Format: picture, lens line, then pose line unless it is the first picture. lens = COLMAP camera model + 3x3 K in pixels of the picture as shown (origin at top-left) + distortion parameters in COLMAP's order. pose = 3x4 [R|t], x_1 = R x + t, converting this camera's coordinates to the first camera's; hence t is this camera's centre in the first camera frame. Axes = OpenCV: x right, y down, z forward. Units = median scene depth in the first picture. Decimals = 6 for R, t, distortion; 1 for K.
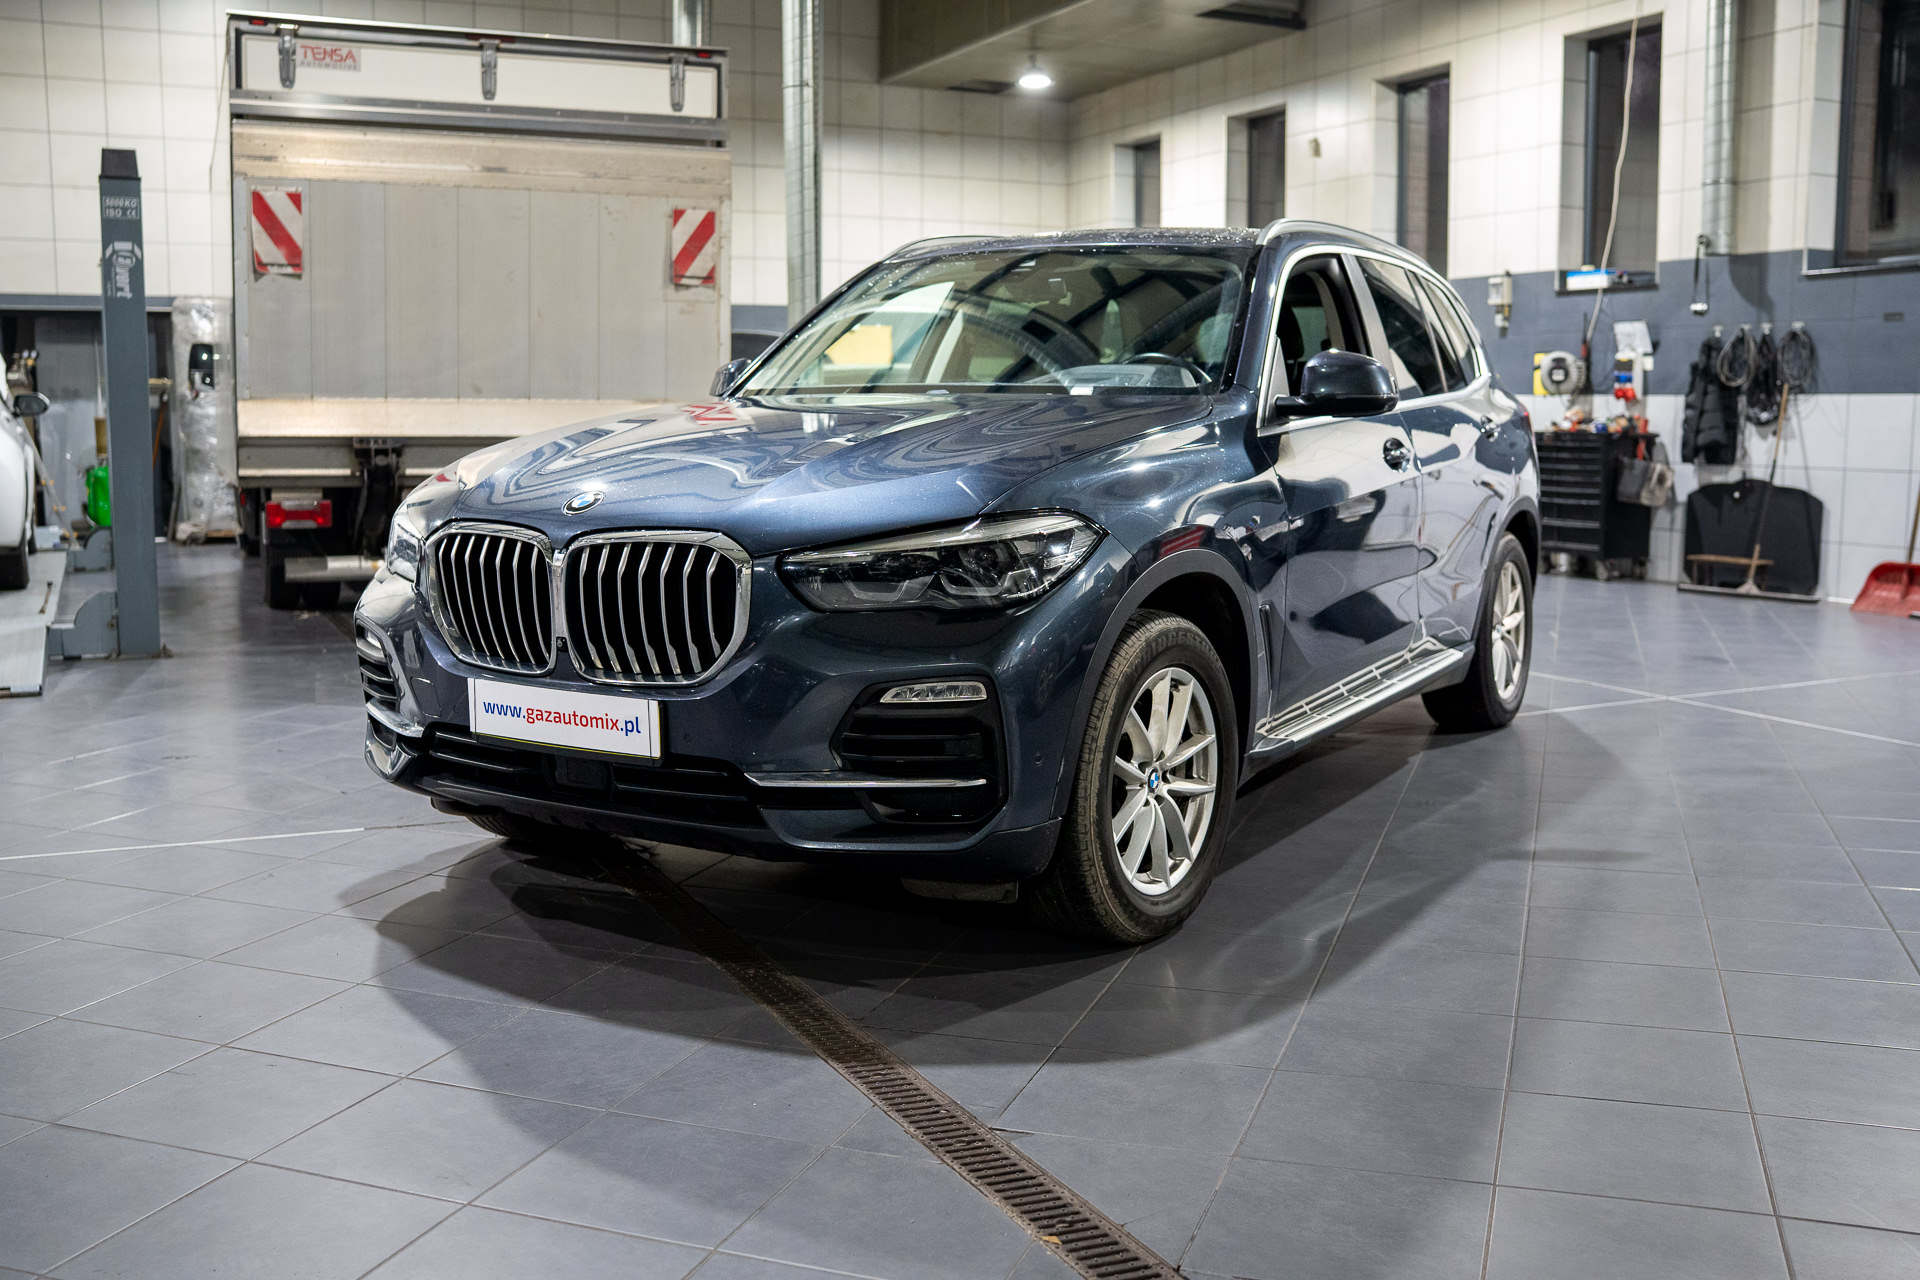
lens RADIAL K [[1851.5, 0, 960.0], [0, 1851.5, 640.0], [0, 0, 1]] dist [-0.192390, 0.251423]
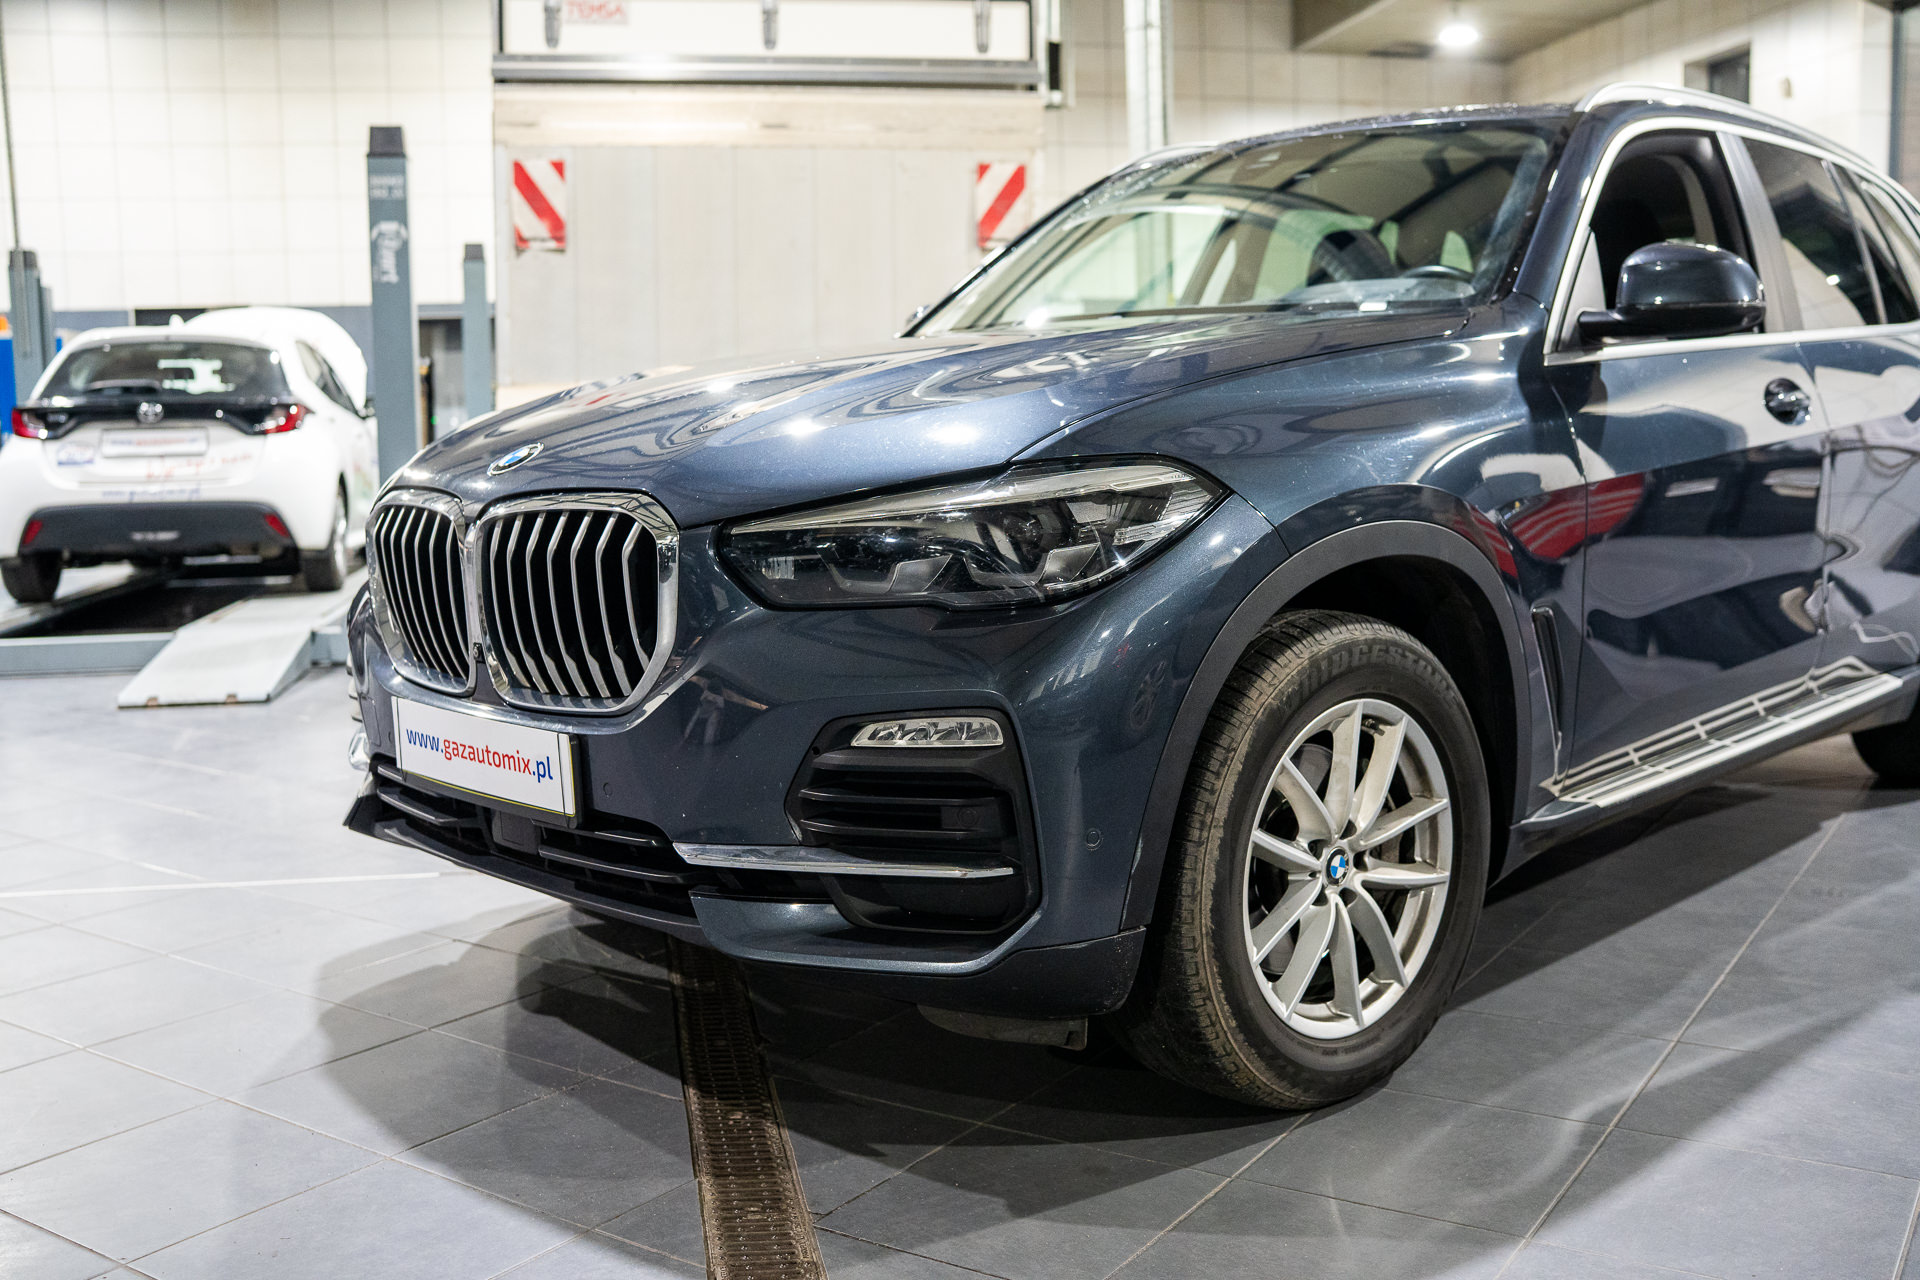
lens RADIAL K [[1851.5, 0, 960.0], [0, 1851.5, 640.0], [0, 0, 1]] dist [-0.192390, 0.251423]
pose [[0.965969, 0.009581, -0.258479, 0.107244], [-0.011550, 0.999915, -0.006099, -0.000413], [0.258398, 0.008876, 0.965998, 0.240047]]
